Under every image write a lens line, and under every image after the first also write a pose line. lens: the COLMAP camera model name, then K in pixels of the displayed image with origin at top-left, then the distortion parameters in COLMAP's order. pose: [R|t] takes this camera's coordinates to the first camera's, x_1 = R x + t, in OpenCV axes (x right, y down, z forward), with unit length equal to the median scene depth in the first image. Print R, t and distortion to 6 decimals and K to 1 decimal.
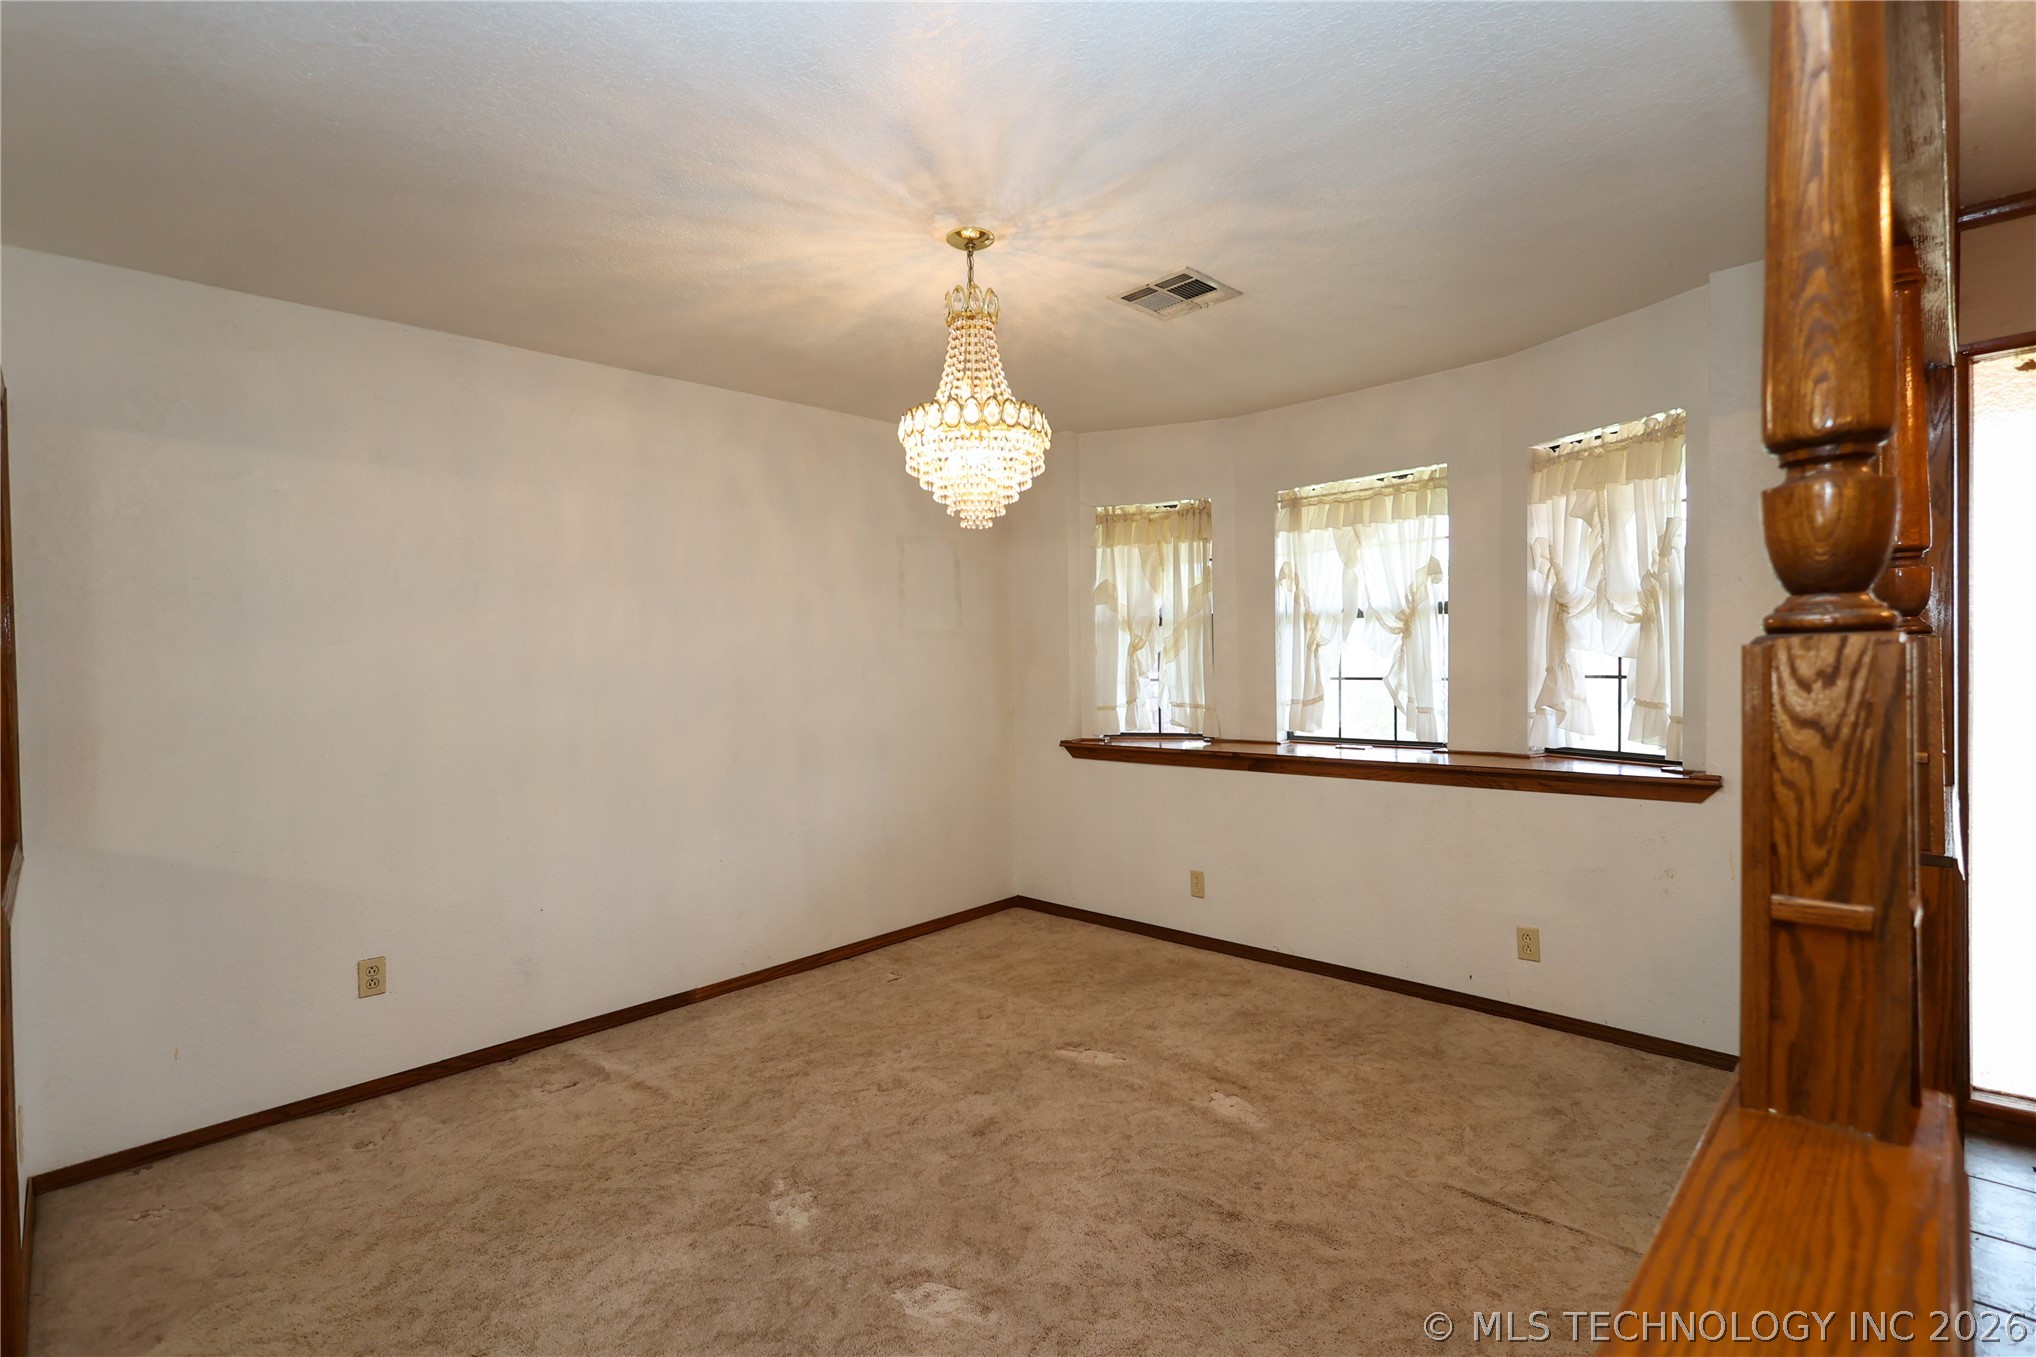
lens RADIAL K [[942.8, 0, 1014.0], [0, 942.8, 681.1], [0, 0, 1]] dist [0.004376, -0.000879]
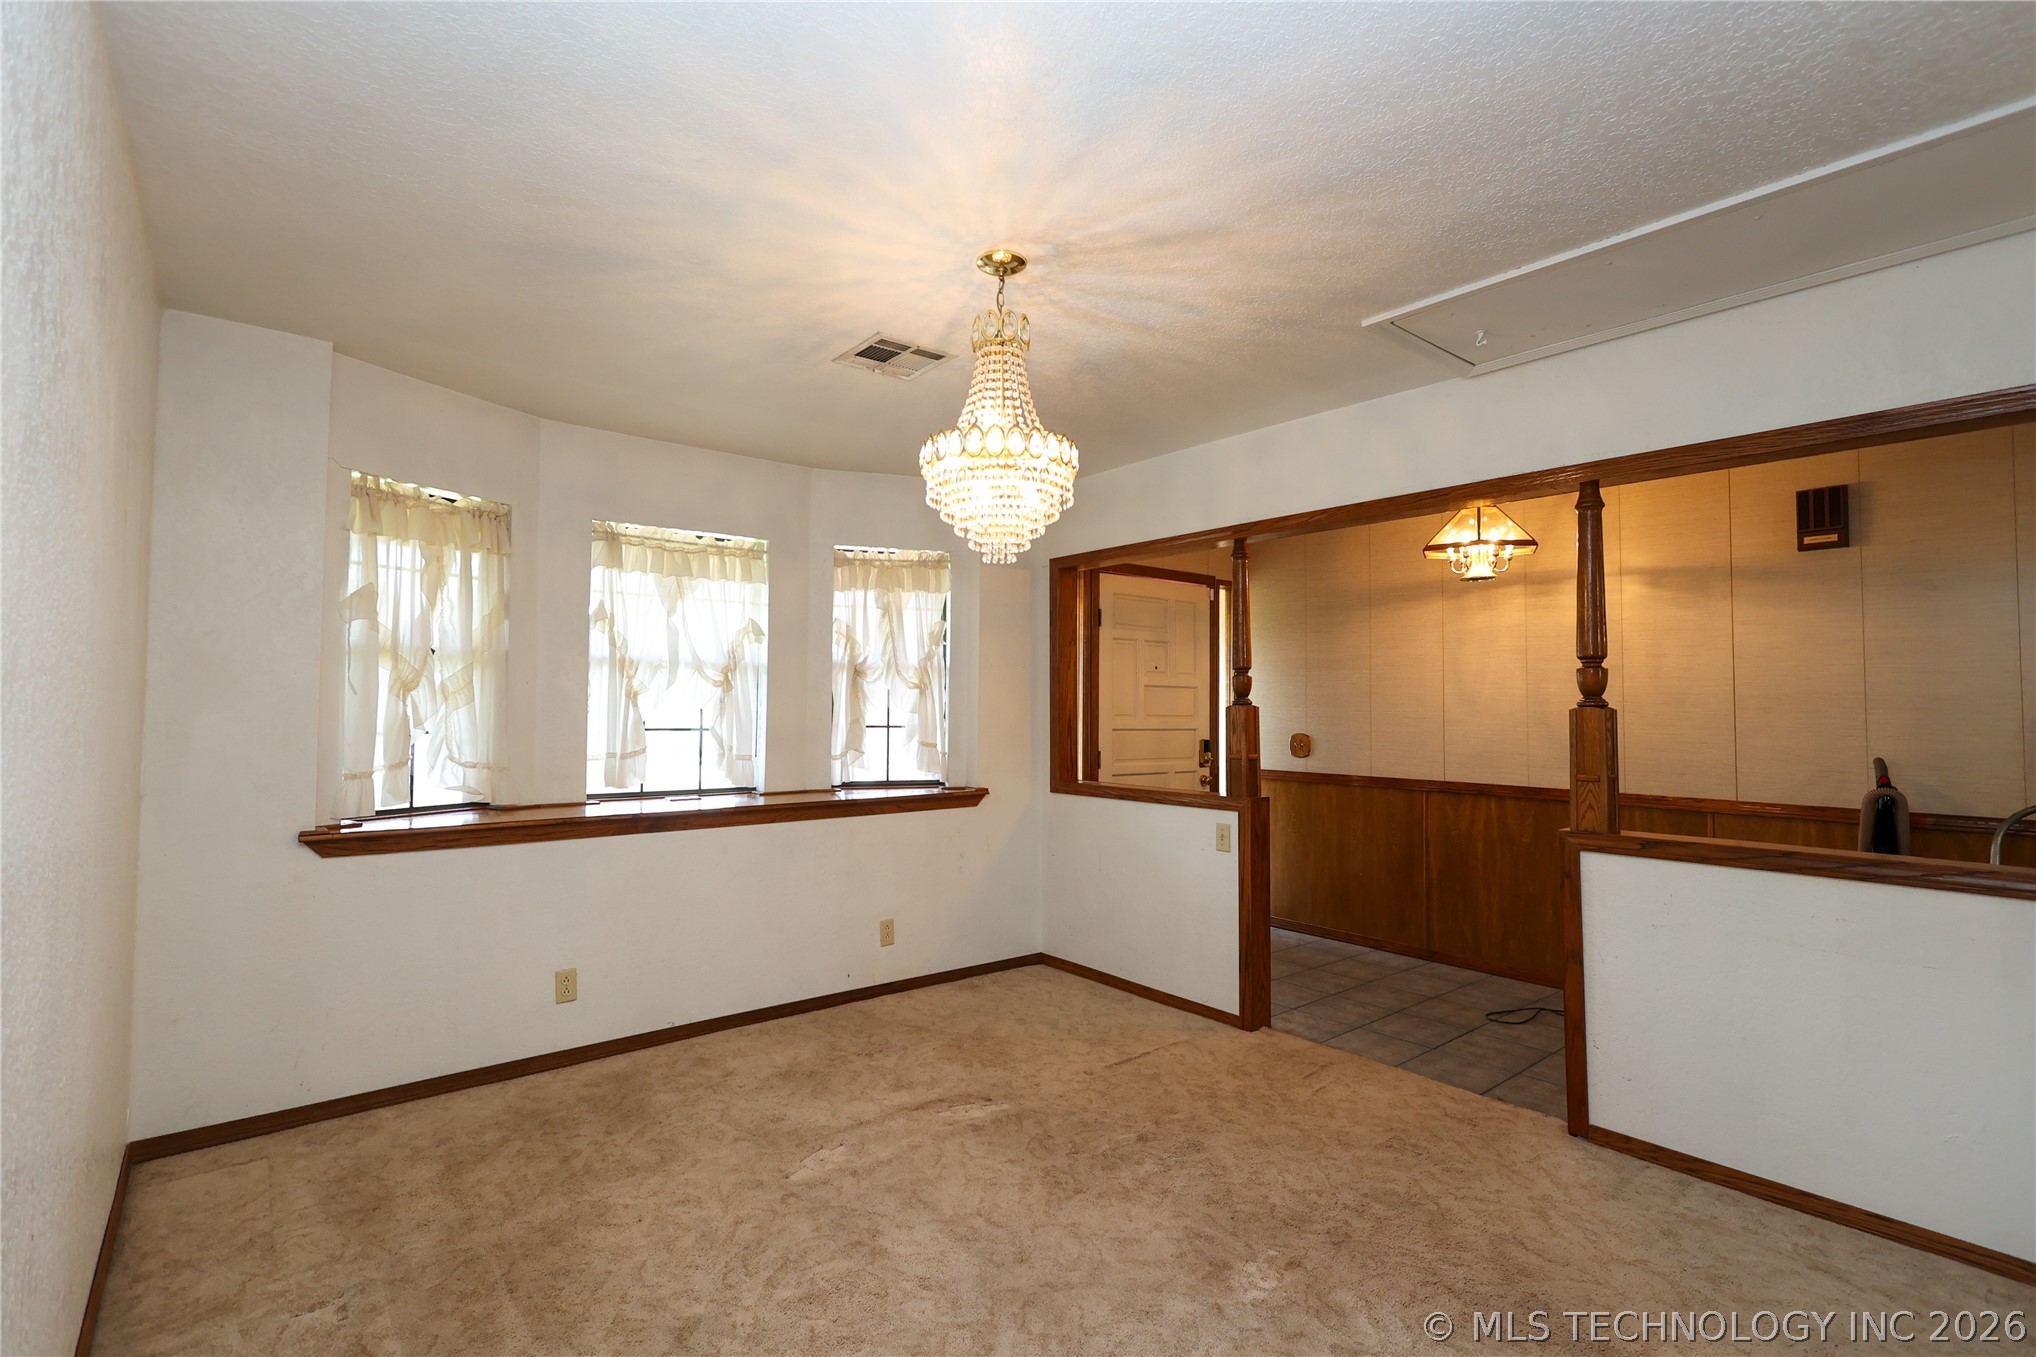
lens RADIAL K [[942.8, 0, 1015.3], [0, 942.8, 675.3], [0, 0, 1]] dist [0.004376, -0.000879]
pose [[0.106098, 0.055938, 0.992781, -0.625948], [0.011281, 0.998284, -0.057453, 0.001979], [-0.994292, 0.017295, 0.105285, 0.575042]]
